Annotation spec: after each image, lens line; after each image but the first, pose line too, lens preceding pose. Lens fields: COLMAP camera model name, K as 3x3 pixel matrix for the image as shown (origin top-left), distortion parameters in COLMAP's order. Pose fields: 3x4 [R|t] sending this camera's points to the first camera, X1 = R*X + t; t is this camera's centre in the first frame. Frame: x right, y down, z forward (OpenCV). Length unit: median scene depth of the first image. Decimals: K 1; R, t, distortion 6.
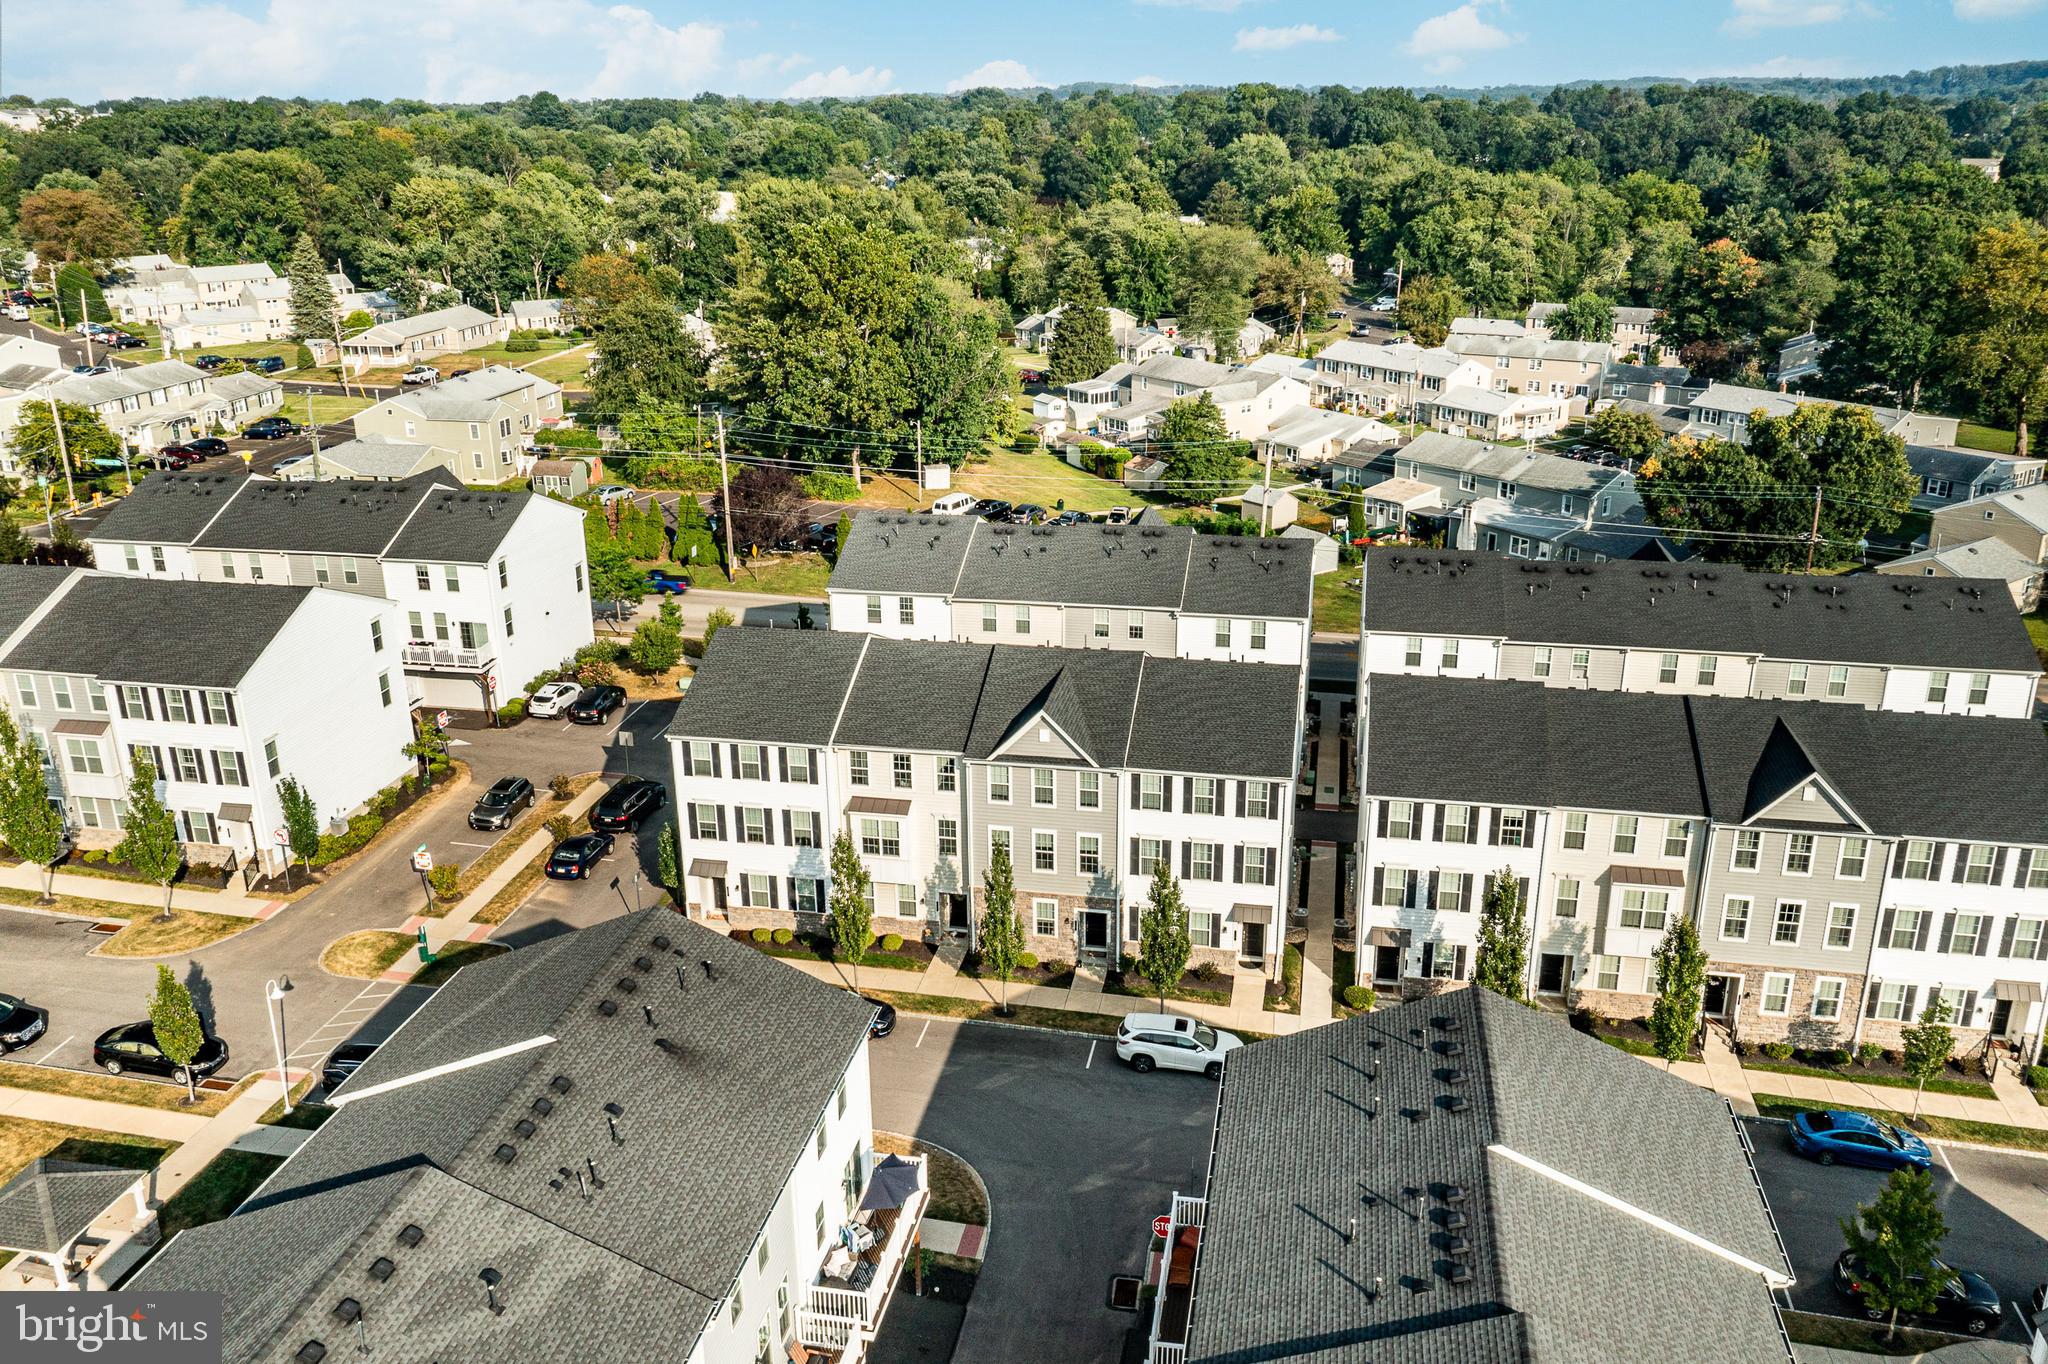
lens RADIAL K [[1645.4, 0, 1024.0], [0, 1645.4, 682.0], [0, 0, 1]] dist [0.003717, 0.003653]
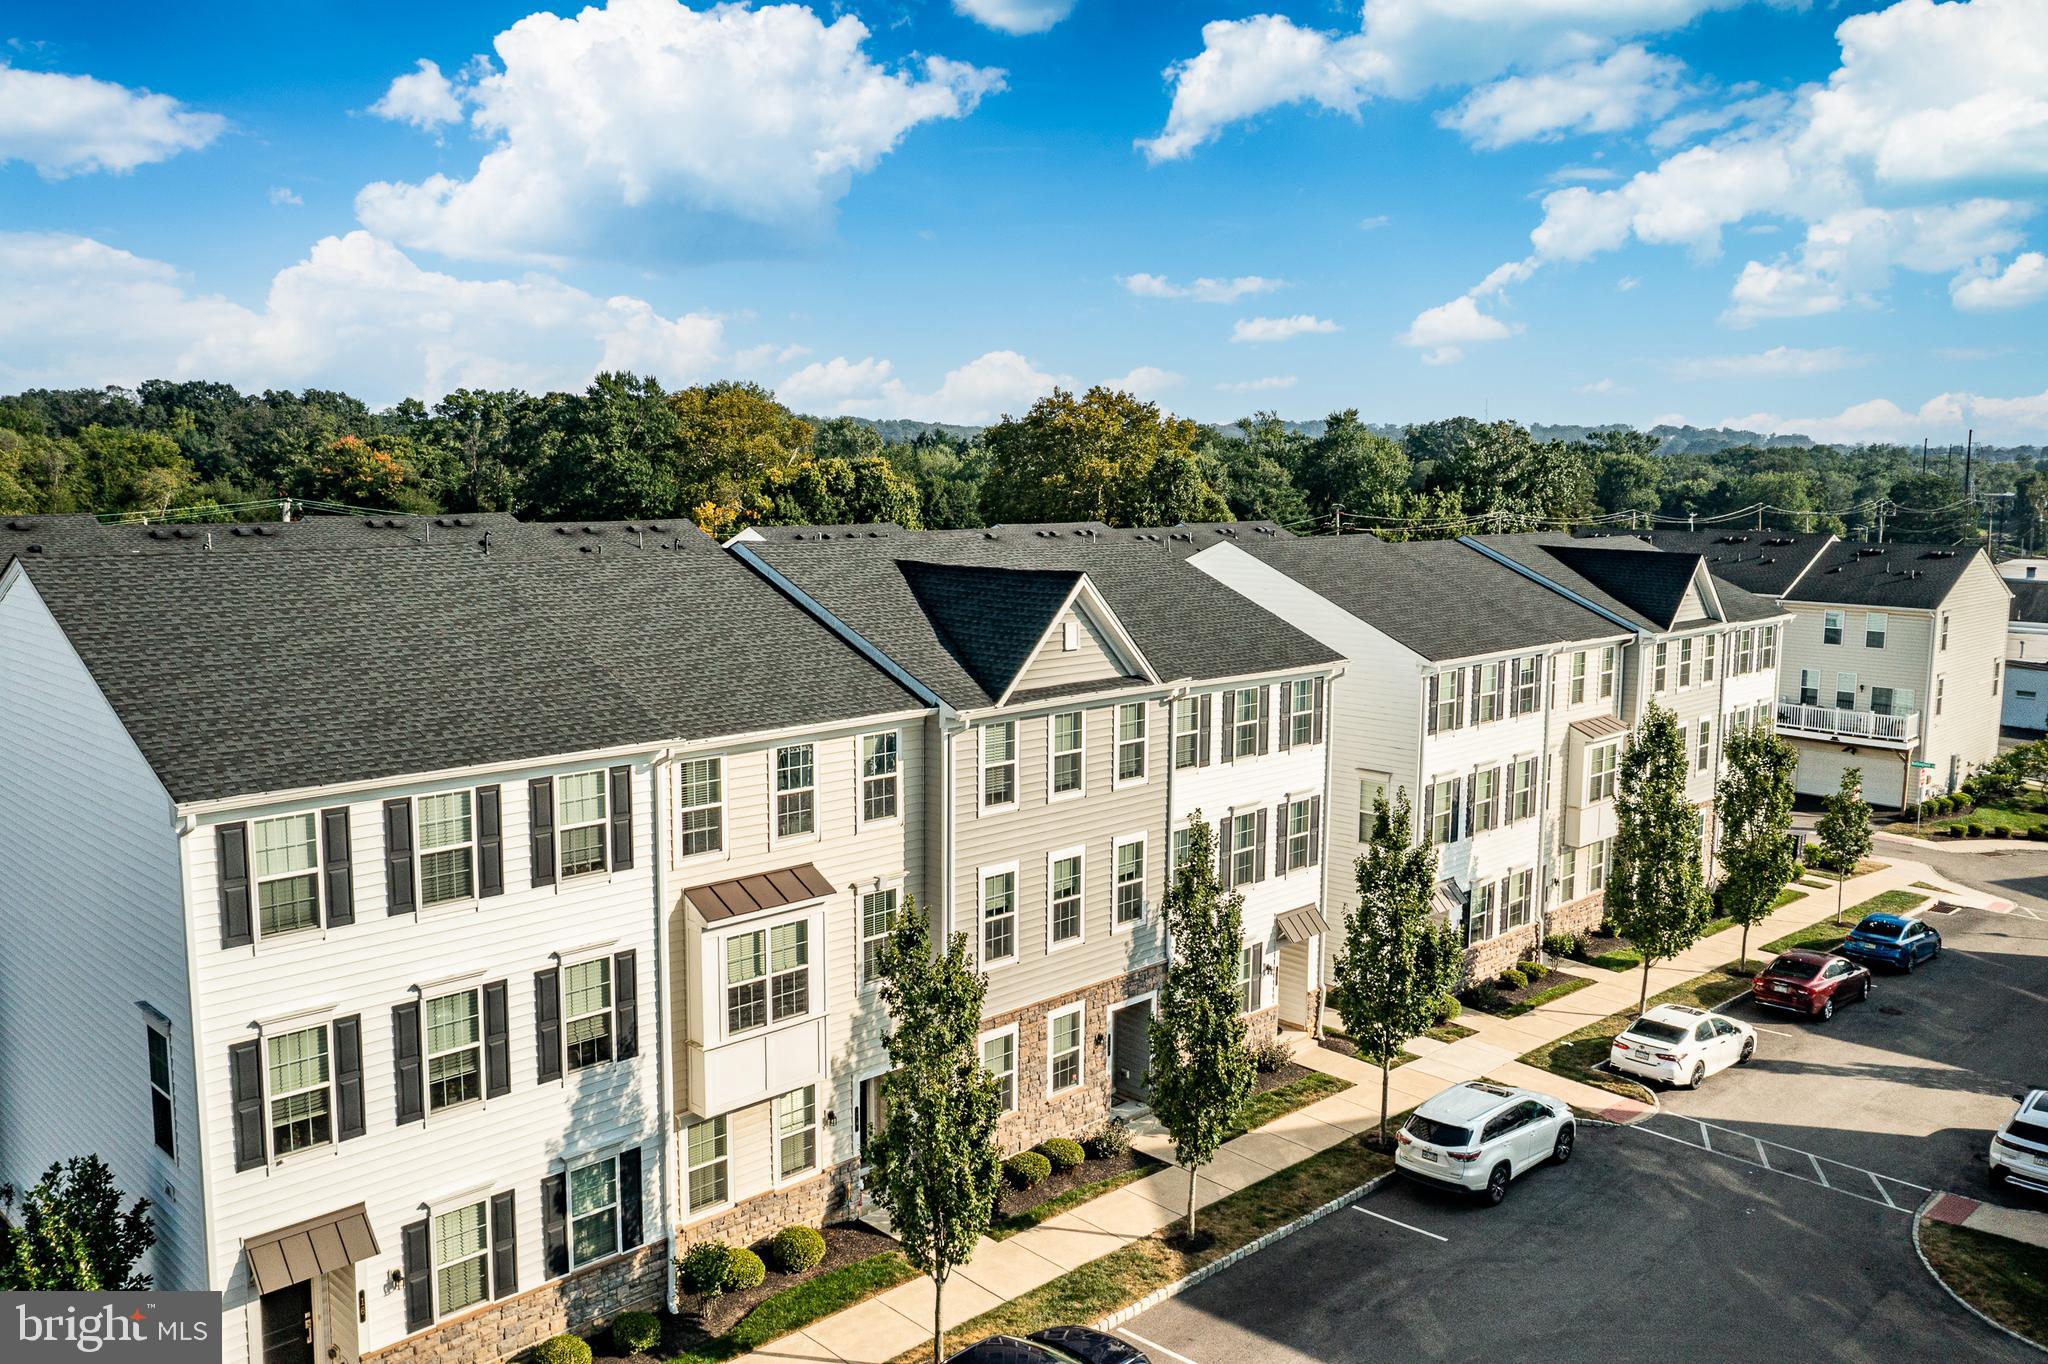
lens RADIAL K [[1645.4, 0, 1024.0], [0, 1645.4, 682.0], [0, 0, 1]] dist [0.003717, 0.003653]
pose [[0.546831, -0.093746, 0.831978, -0.377105], [0.275270, 0.958598, -0.072913, 0.073450], [-0.790697, 0.268889, 0.549997, 0.722783]]
